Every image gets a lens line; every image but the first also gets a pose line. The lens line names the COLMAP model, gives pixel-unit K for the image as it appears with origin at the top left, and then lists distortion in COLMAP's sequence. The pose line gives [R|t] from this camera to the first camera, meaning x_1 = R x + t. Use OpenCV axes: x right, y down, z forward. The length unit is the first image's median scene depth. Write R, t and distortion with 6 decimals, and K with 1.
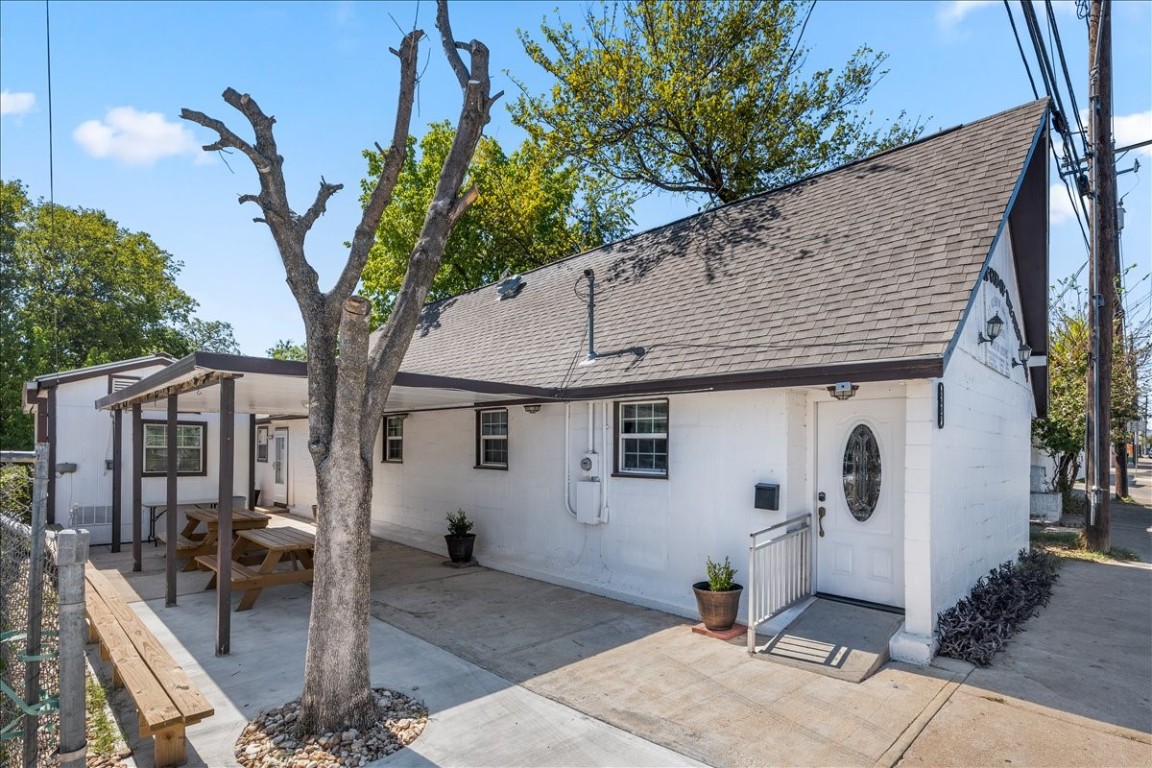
lens RADIAL K [[572.7, 0, 580.3], [0, 572.7, 365.1], [0, 0, 1]] dist [-0.011597, -0.000049]
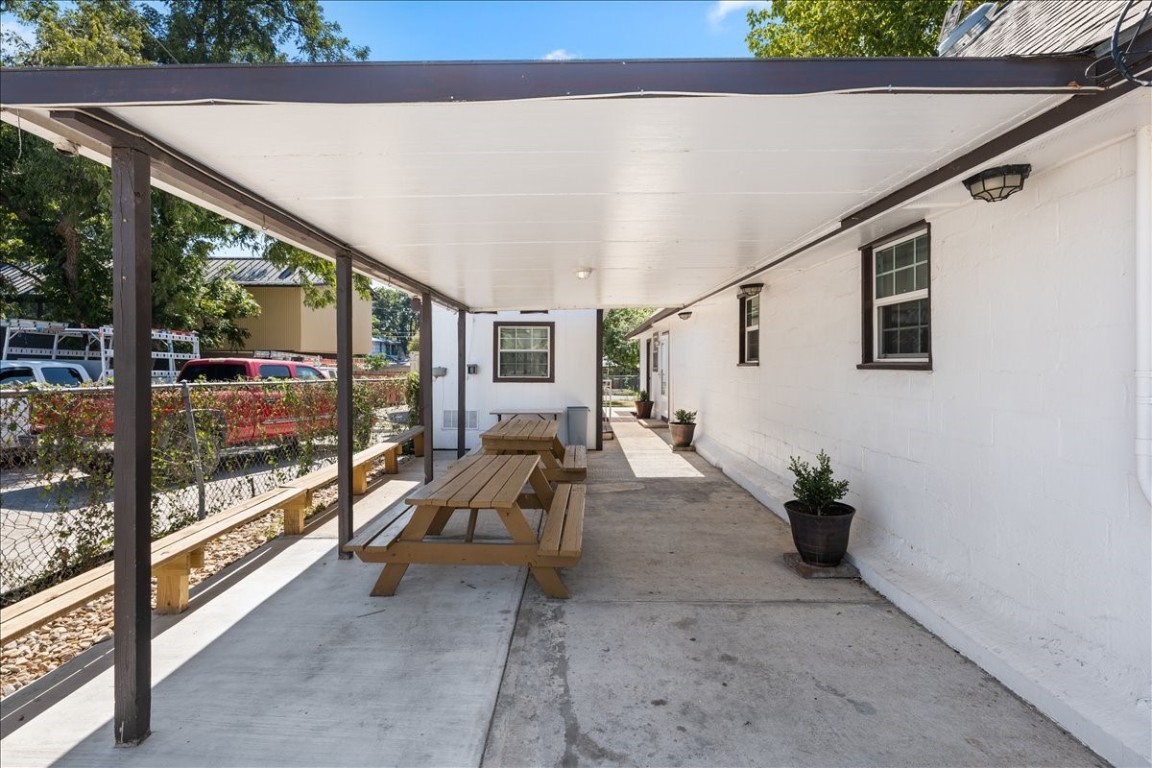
lens RADIAL K [[572.7, 0, 580.3], [0, 572.7, 365.1], [0, 0, 1]] dist [-0.011597, -0.000049]
pose [[0.723792, -0.005549, -0.689996, -0.027392], [0.101001, 0.990049, 0.097986, 0.114691], [0.682586, -0.140612, 0.717150, 0.534485]]
